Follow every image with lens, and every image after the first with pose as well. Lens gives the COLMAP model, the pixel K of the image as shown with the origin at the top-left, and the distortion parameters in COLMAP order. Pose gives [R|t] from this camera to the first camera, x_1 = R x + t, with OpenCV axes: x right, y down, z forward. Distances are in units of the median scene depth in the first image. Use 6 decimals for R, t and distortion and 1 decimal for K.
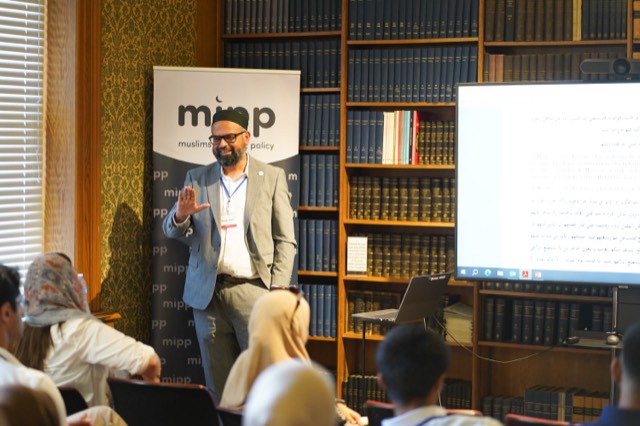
lens RADIAL K [[1528.4, 0, 320.0], [0, 1528.4, 213.0], [0, 0, 1]] dist [0.185248, -3.002393]
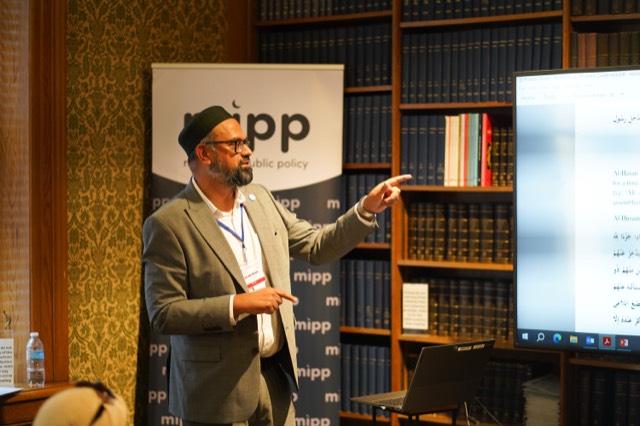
lens RADIAL K [[1528.4, 0, 320.0], [0, 1528.4, 213.0], [0, 0, 1]] dist [0.185248, -3.002393]
pose [[0.978840, -0.007108, -0.204506, 0.134289], [0.004183, 0.999883, -0.014731, -0.008119], [0.204587, 0.013564, 0.978754, 0.258515]]
